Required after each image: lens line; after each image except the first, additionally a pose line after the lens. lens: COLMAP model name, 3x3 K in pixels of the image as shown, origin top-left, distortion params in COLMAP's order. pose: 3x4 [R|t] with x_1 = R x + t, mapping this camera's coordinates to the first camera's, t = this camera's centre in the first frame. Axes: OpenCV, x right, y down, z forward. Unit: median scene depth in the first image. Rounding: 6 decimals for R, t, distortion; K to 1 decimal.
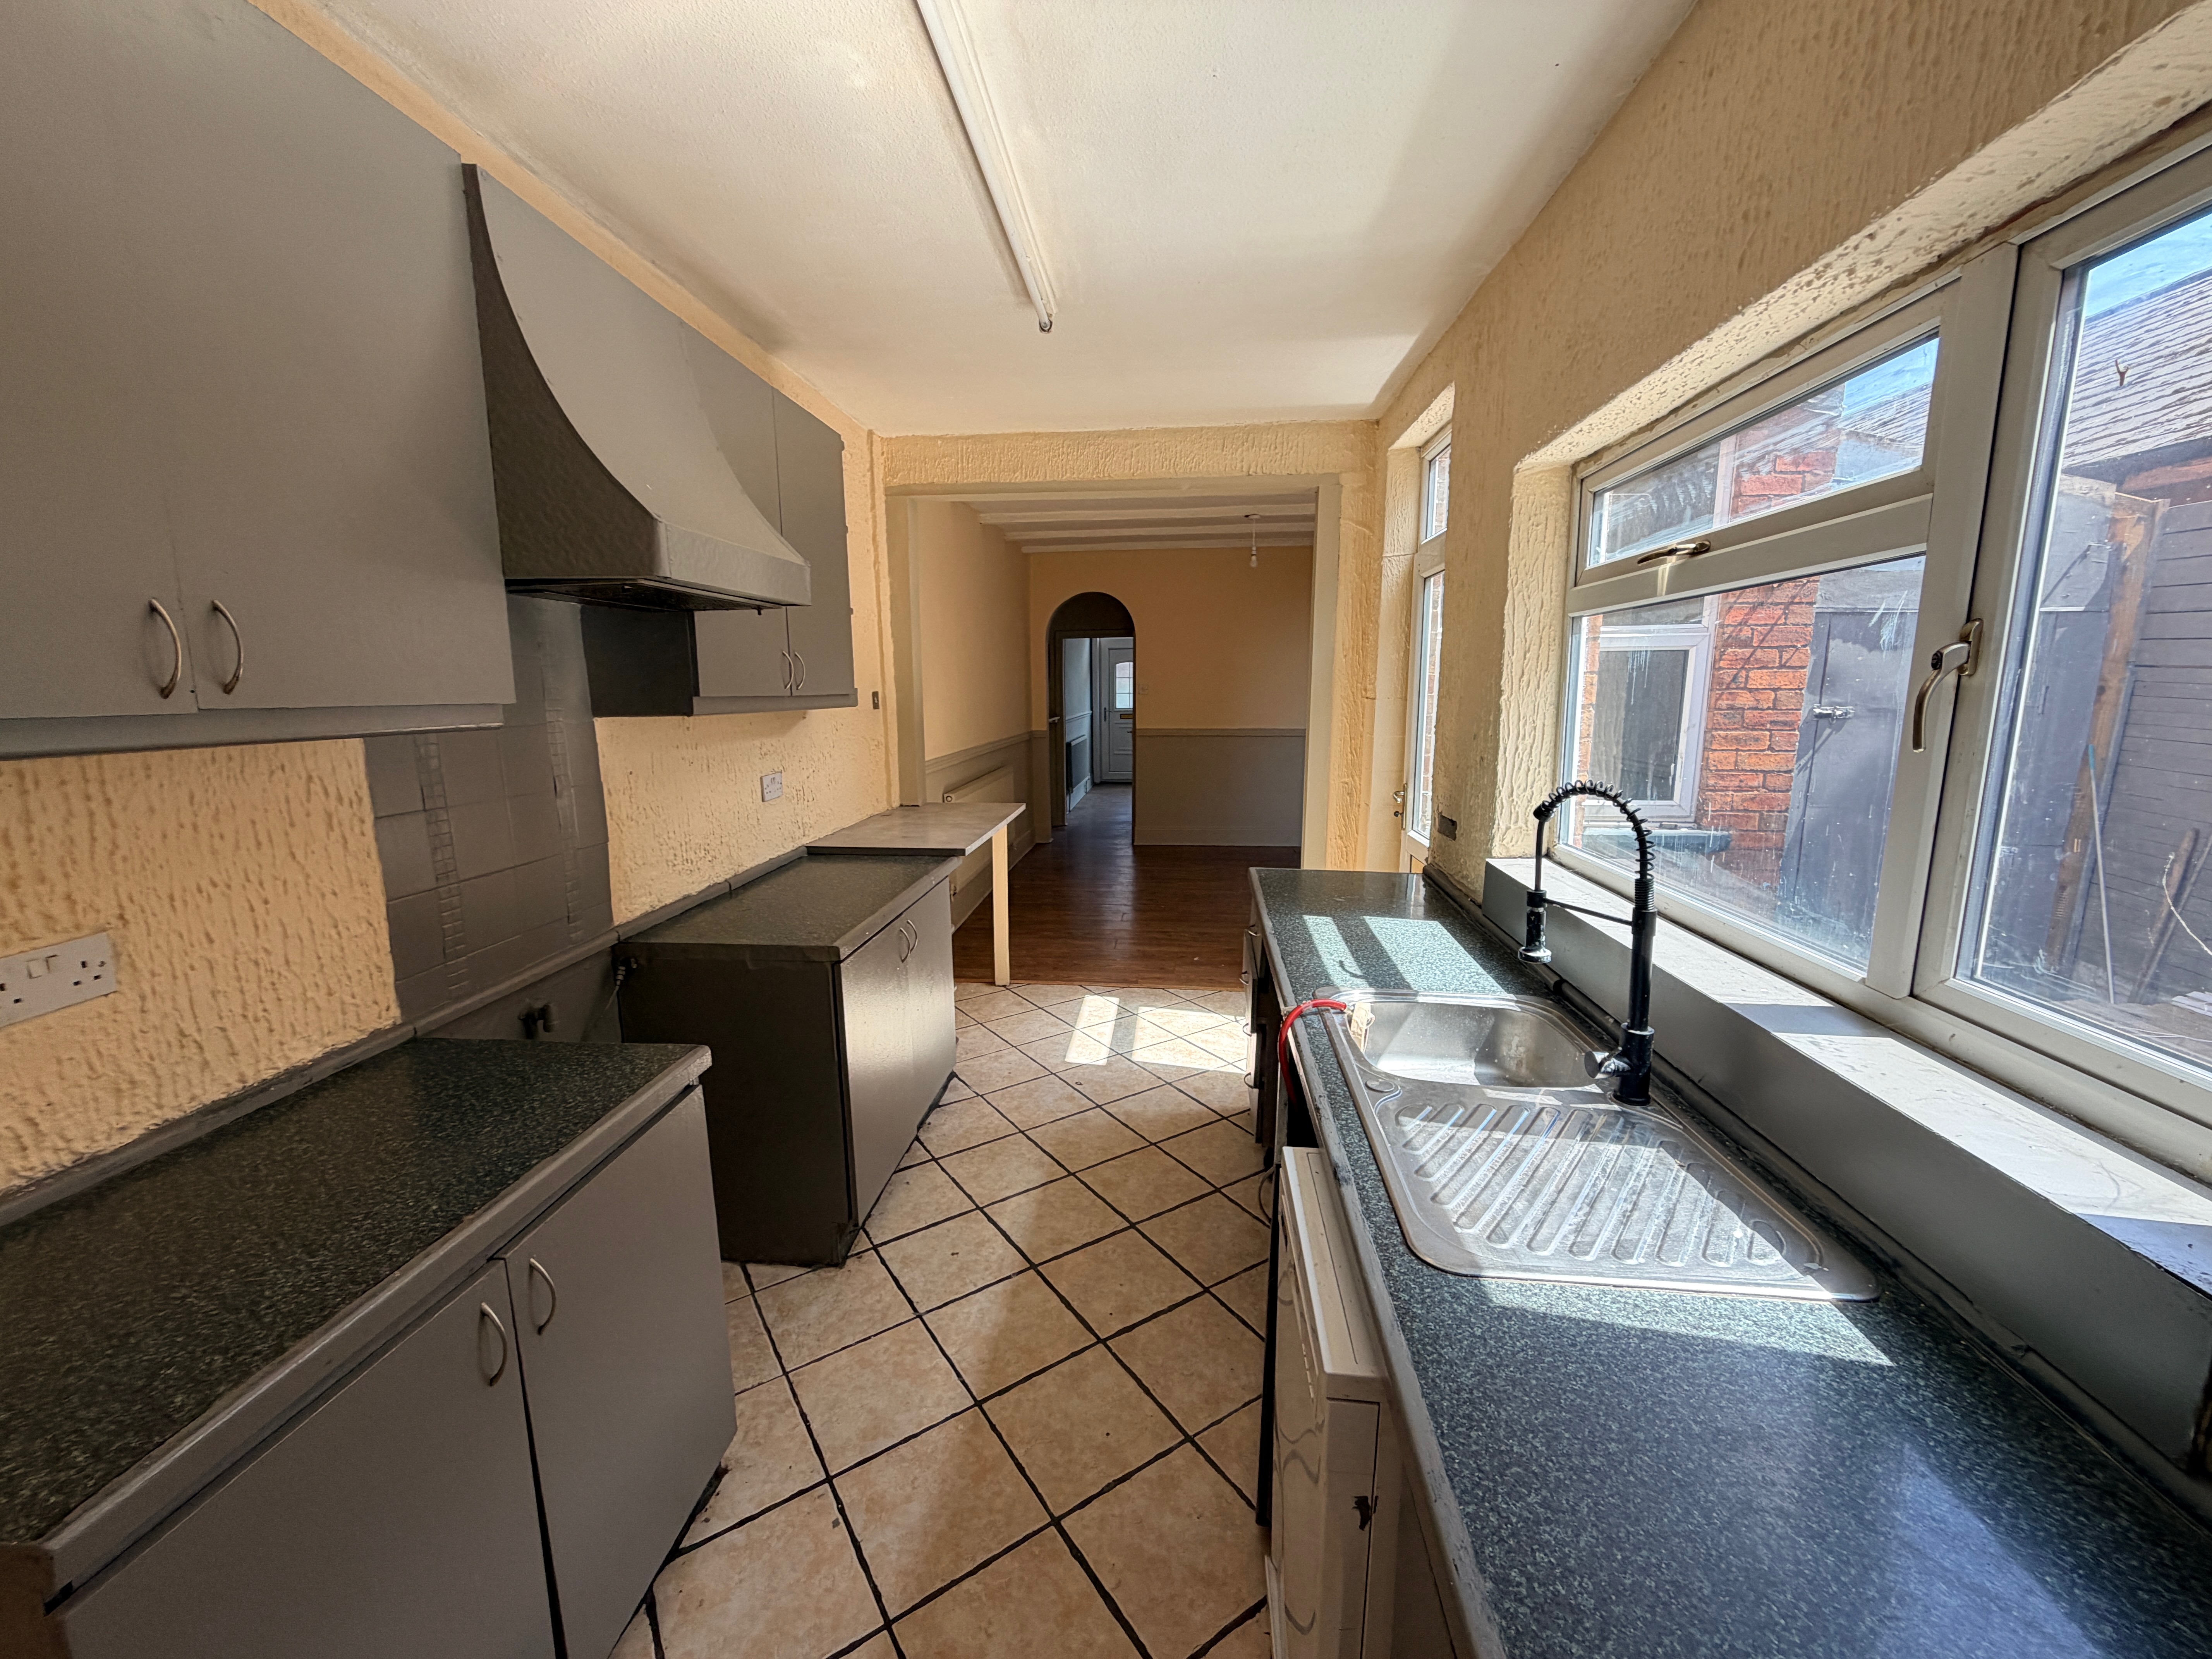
lens RADIAL K [[881.8, 0, 1099.6], [0, 881.8, 830.7], [0, 0, 1]] dist [0.002863, 0.000065]
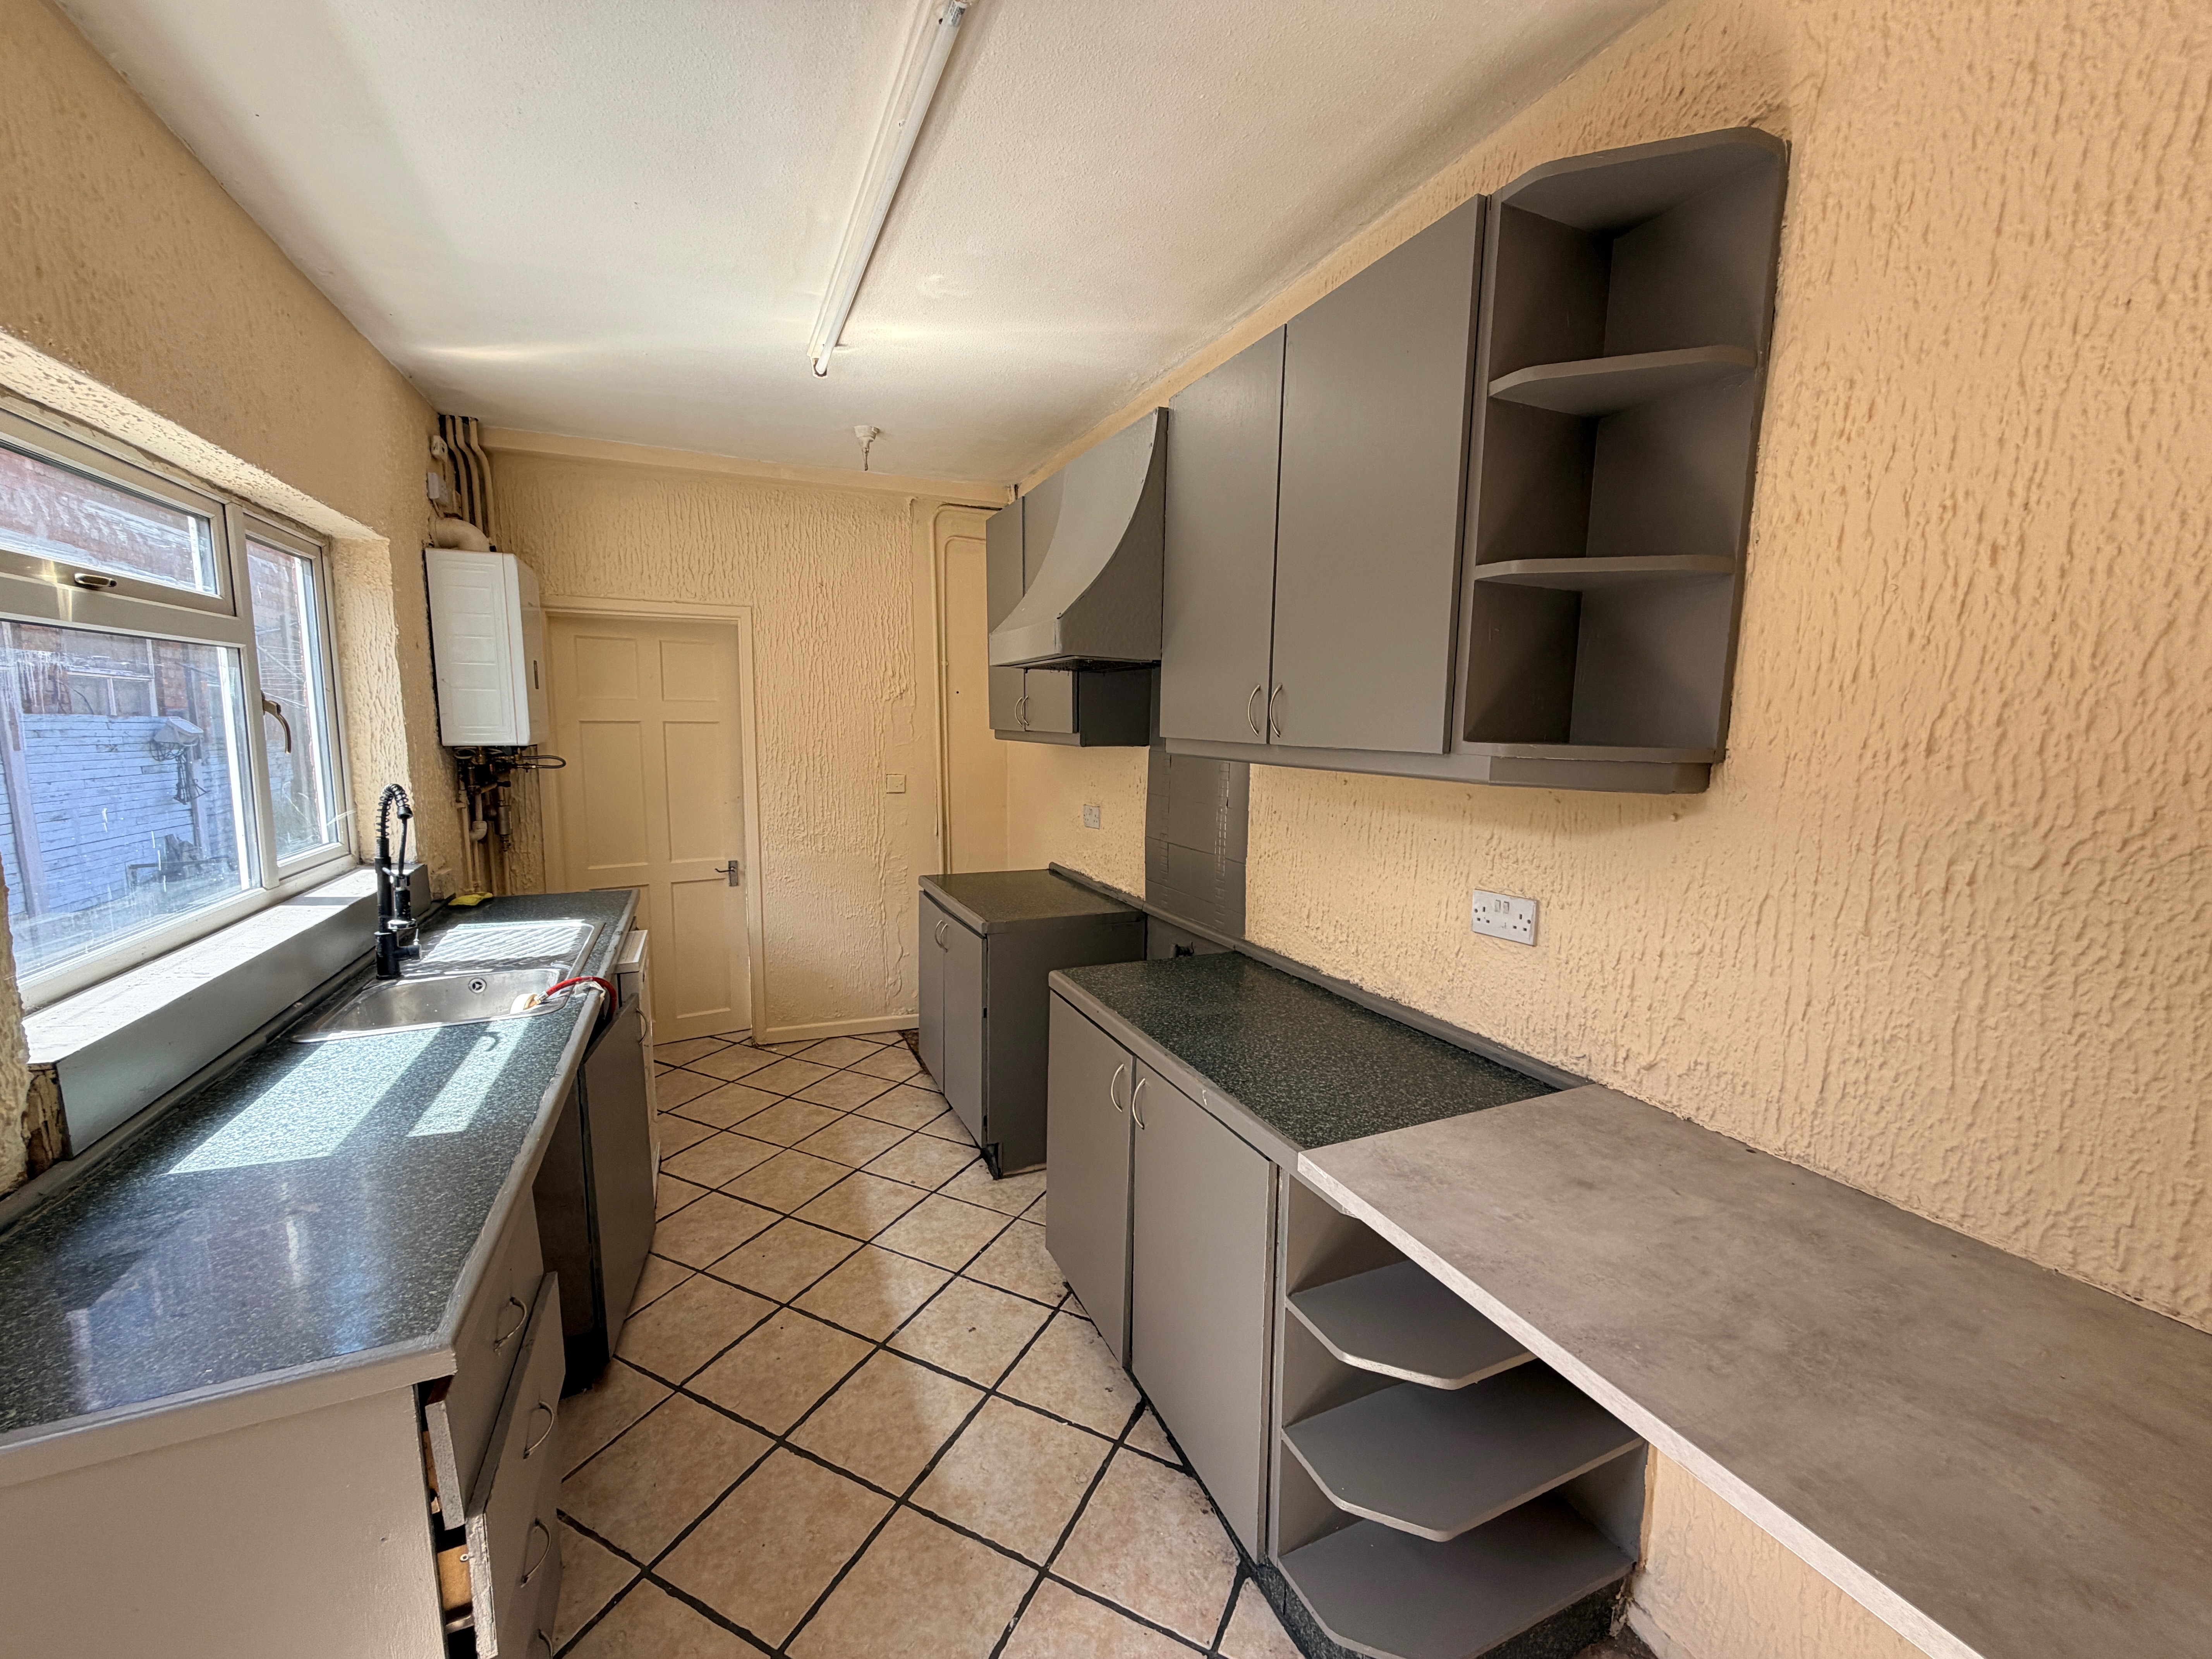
lens RADIAL K [[881.8, 0, 1099.2], [0, 881.8, 829.5], [0, 0, 1]] dist [0.002863, 0.000065]
pose [[-0.869487, 0.057141, -0.490639, 0.155475], [-0.087566, 0.959723, 0.266952, -0.305627], [0.486131, 0.275075, -0.829464, 1.774186]]
